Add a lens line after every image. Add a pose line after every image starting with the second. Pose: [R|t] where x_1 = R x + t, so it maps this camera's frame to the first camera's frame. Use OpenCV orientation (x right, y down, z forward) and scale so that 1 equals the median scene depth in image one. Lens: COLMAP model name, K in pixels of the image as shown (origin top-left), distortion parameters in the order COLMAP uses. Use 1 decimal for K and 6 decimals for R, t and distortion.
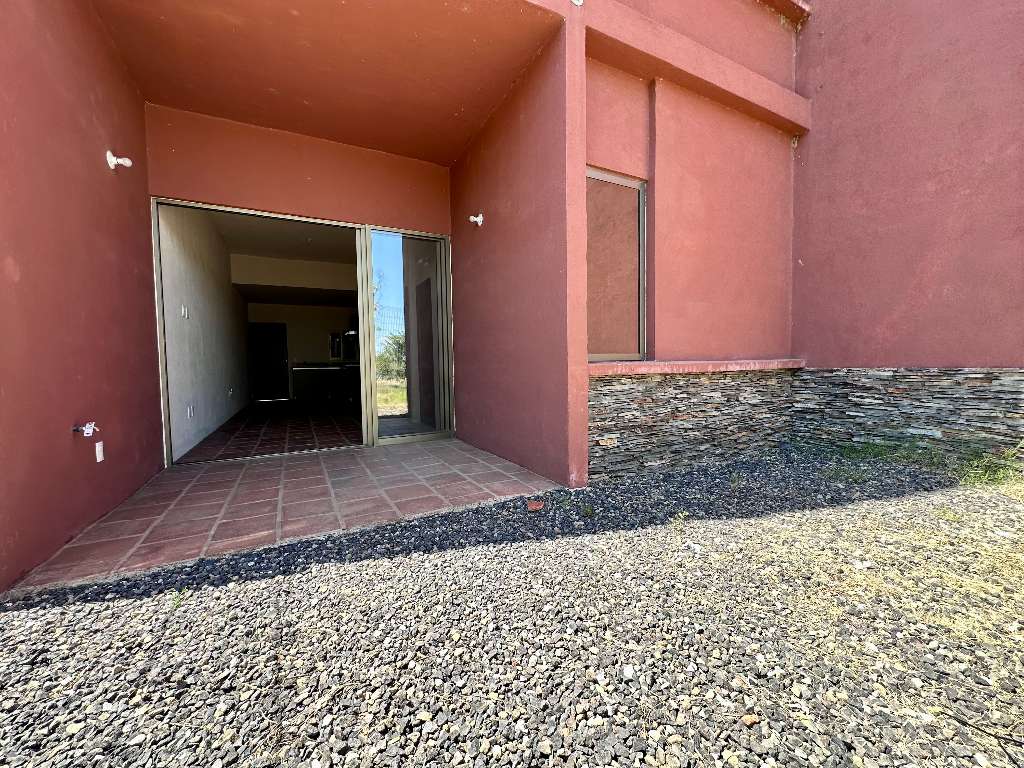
lens RADIAL K [[408.8, 0, 509.2], [0, 408.8, 379.6], [0, 0, 1]] dist [0.025300, -0.000134]
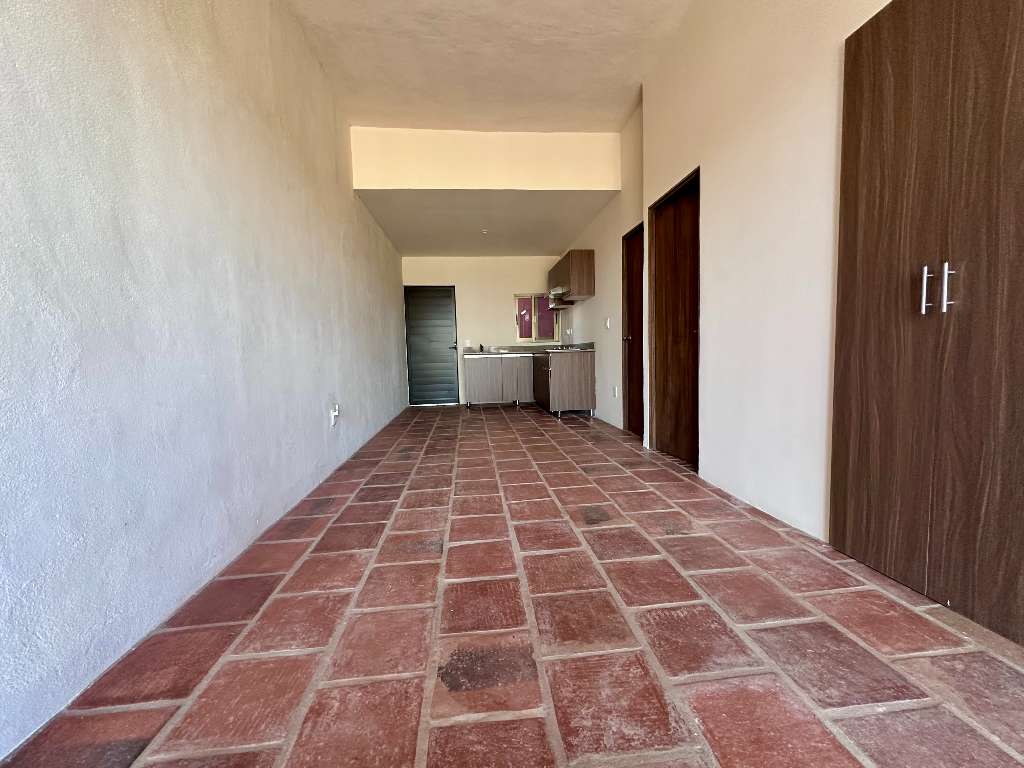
lens RADIAL K [[408.8, 0, 509.2], [0, 408.8, 379.6], [0, 0, 1]] dist [0.025300, -0.000134]
pose [[0.929313, 0.030868, -0.368001, -0.174071], [-0.017964, 0.999099, 0.038439, -0.010948], [0.368856, -0.029111, 0.929031, 0.335709]]
